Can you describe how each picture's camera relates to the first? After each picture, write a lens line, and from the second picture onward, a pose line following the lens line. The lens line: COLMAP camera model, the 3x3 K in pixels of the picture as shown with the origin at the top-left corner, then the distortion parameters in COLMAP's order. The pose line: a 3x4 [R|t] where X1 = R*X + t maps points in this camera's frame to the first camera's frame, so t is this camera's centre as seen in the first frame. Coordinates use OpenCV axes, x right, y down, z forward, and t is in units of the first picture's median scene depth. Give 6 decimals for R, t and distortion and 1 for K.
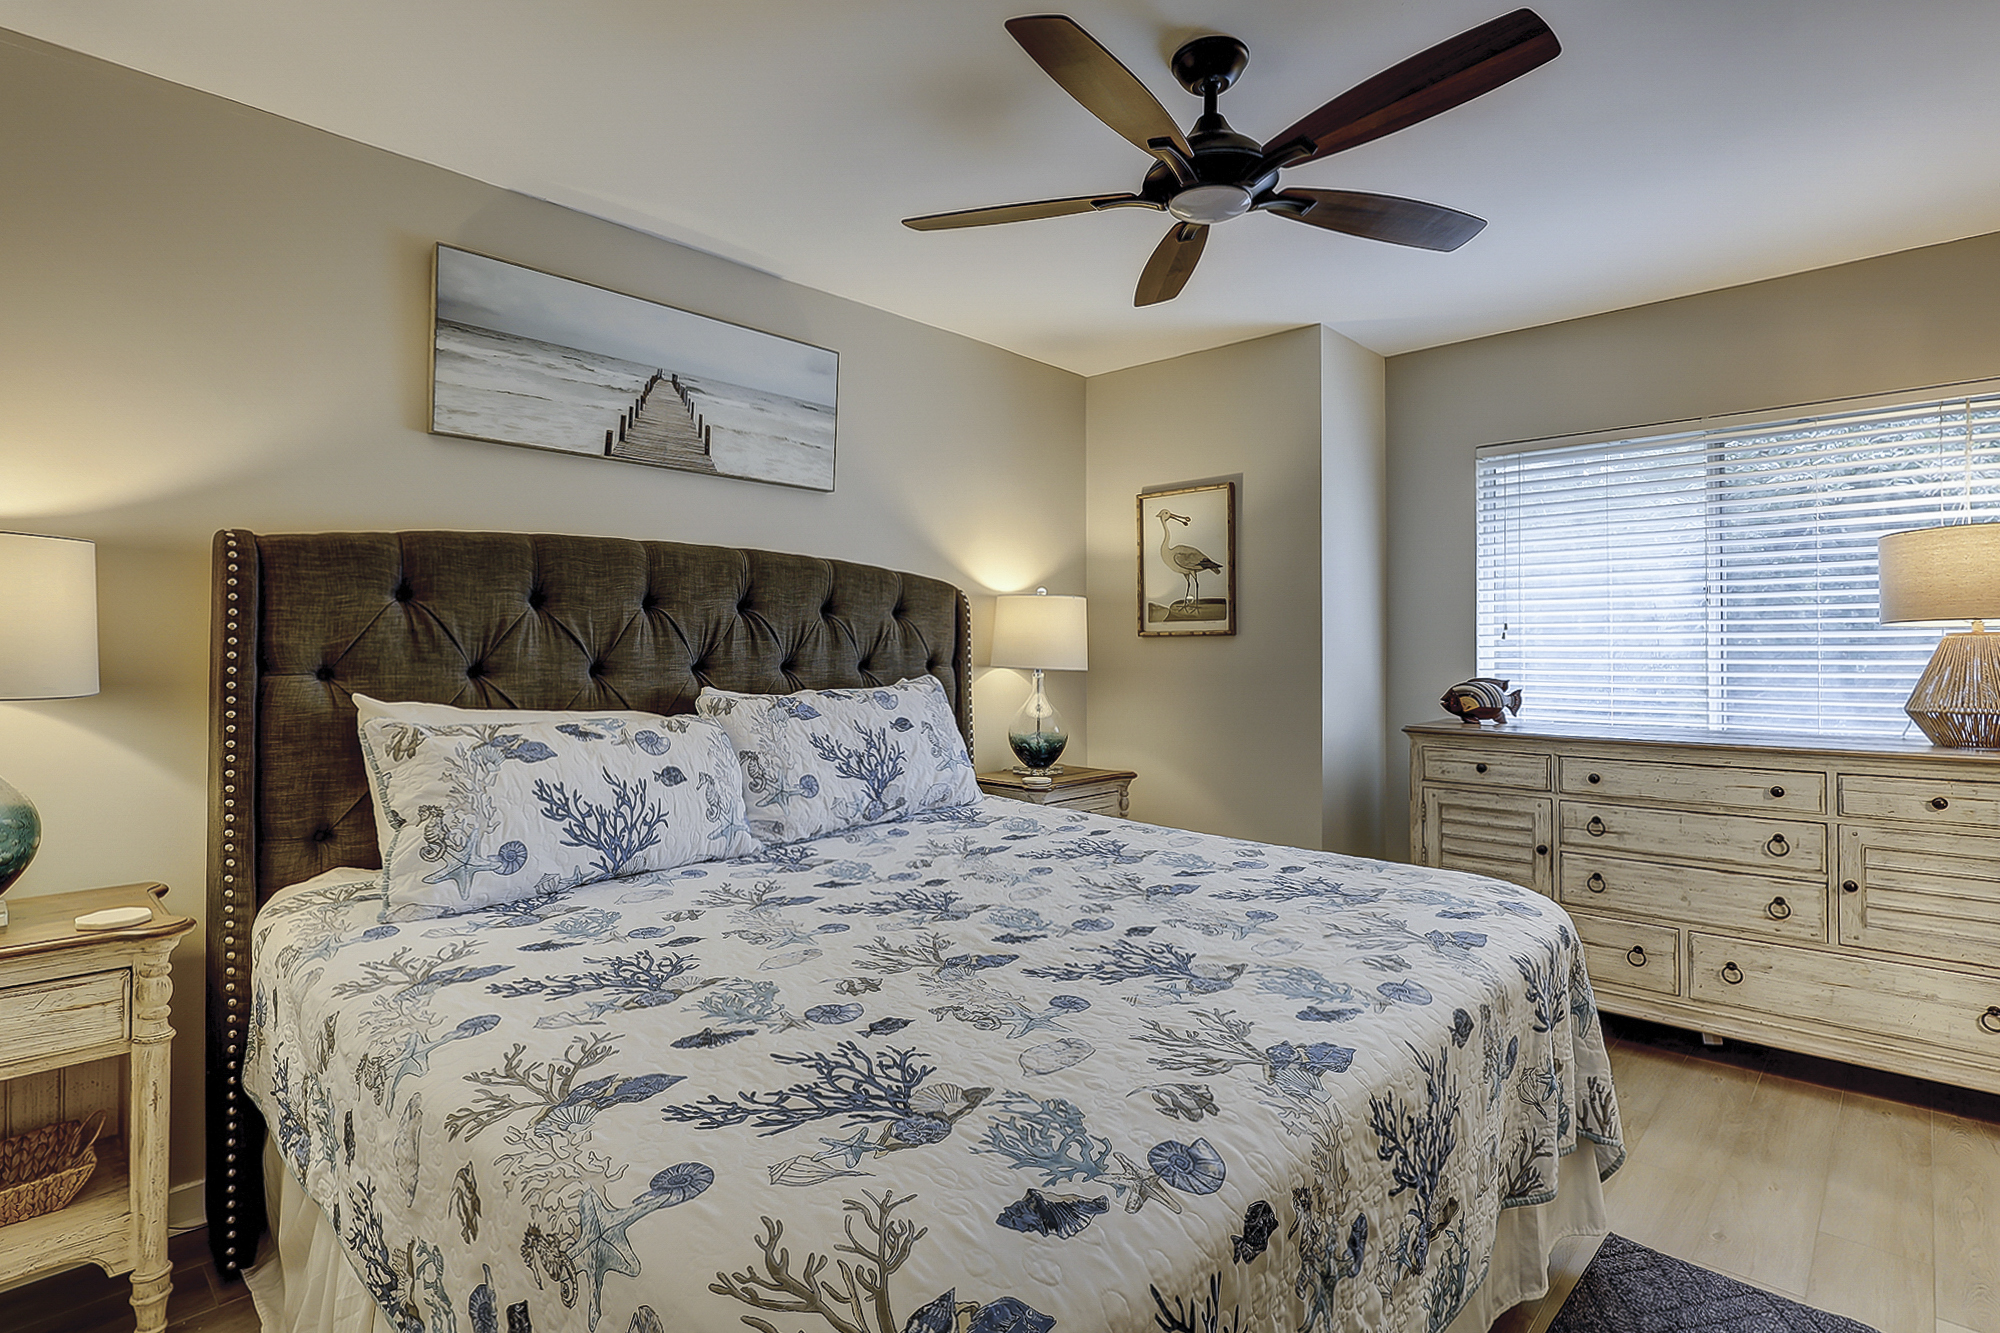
lens RADIAL K [[973.0, 0, 991.5], [0, 973.0, 658.1], [0, 0, 1]] dist [-0.000728, -0.001578]
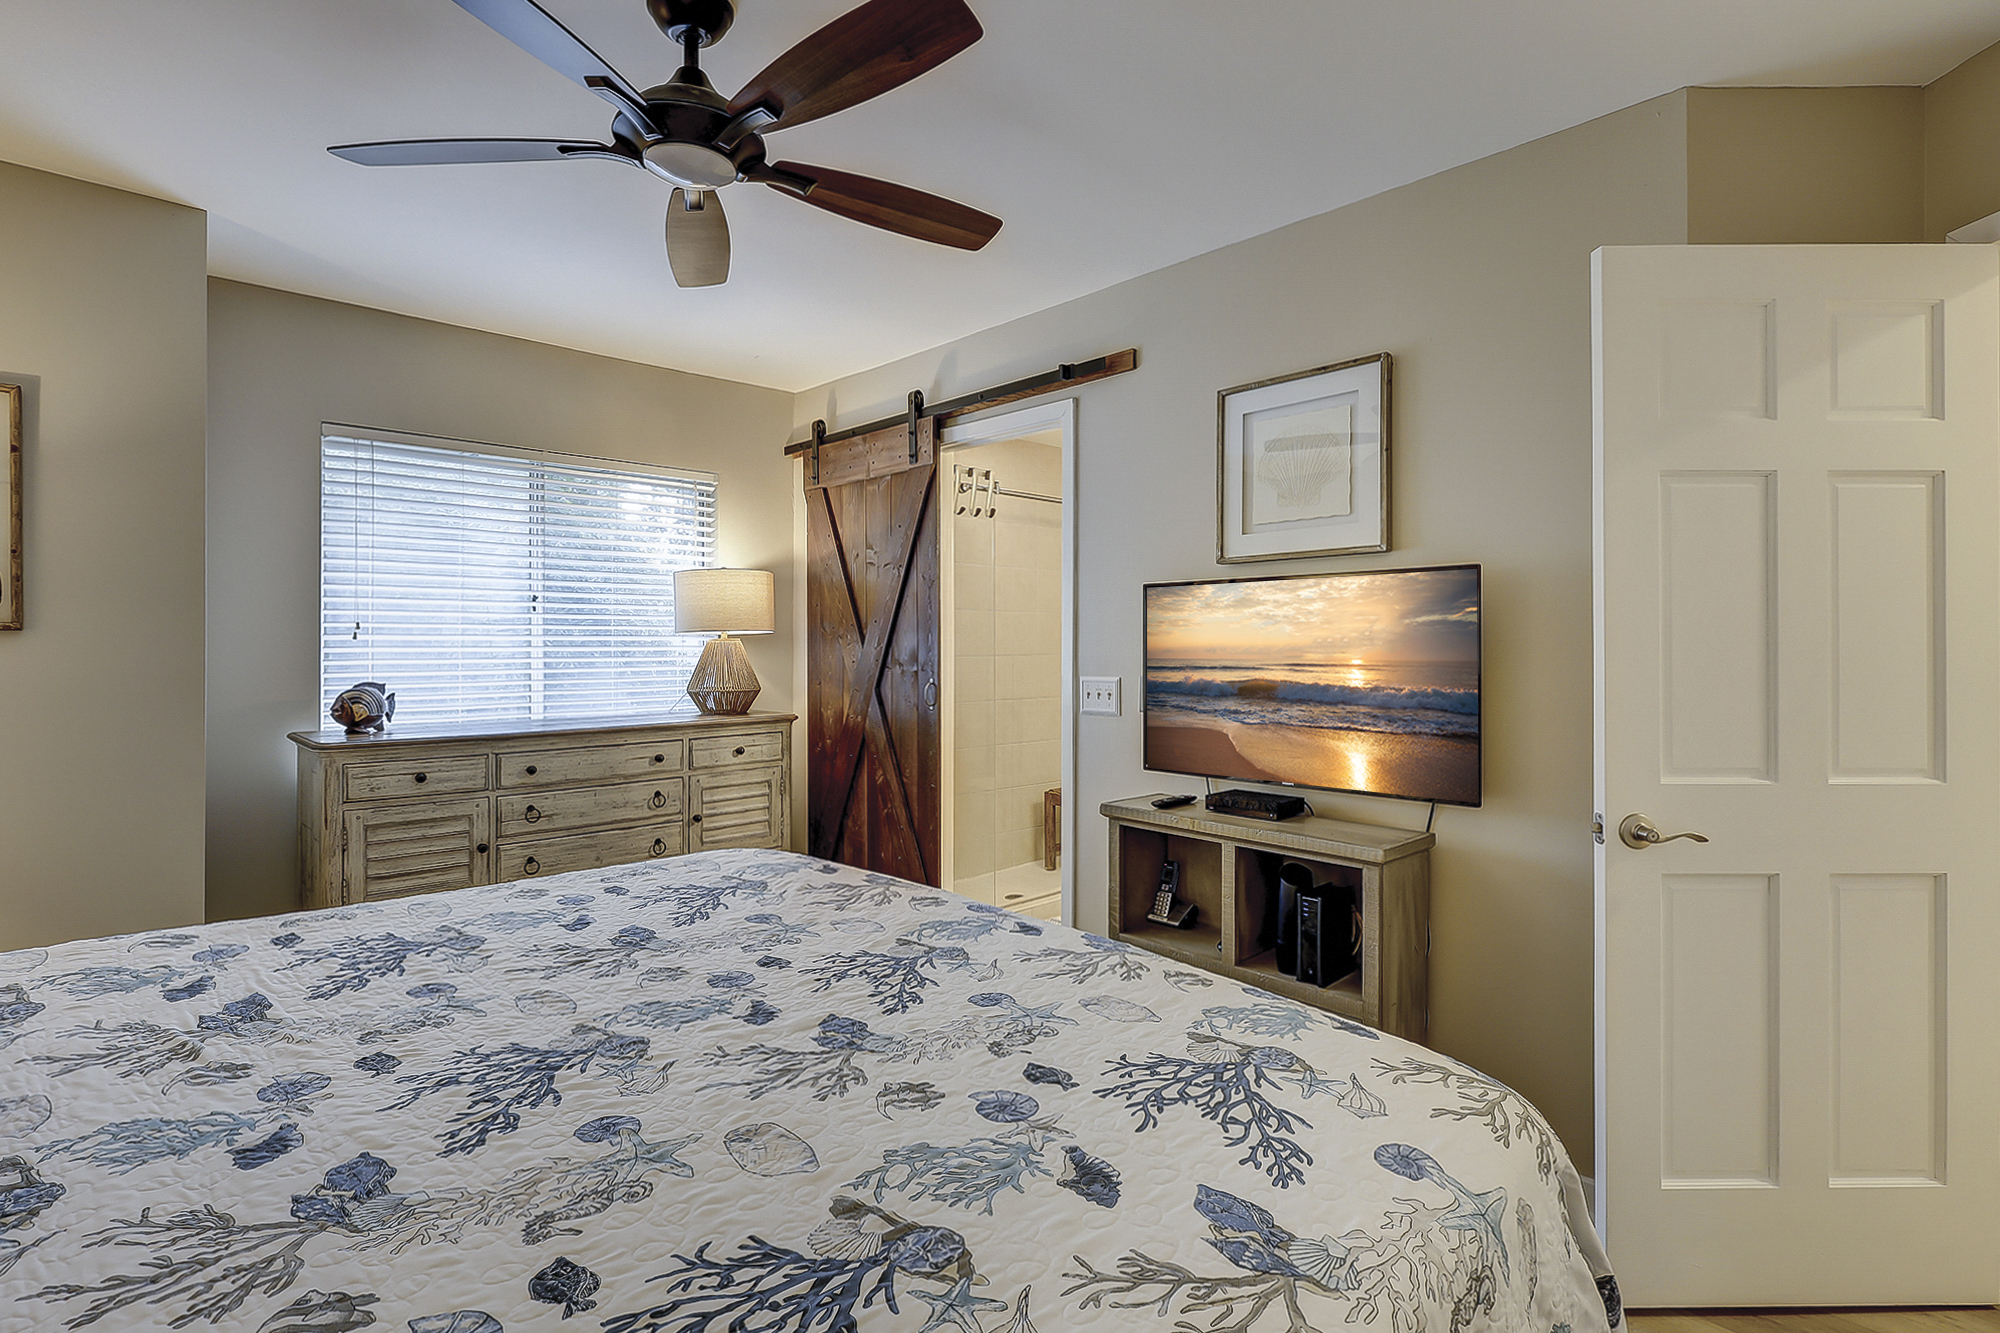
lens RADIAL K [[973.0, 0, 992.3], [0, 973.0, 651.3], [0, 0, 1]] dist [-0.000728, -0.001578]
pose [[0.058043, -0.005249, 0.998300, -0.490033], [0.008942, 0.999949, 0.004737, -0.009897], [-0.998274, 0.008652, 0.058087, 0.483093]]
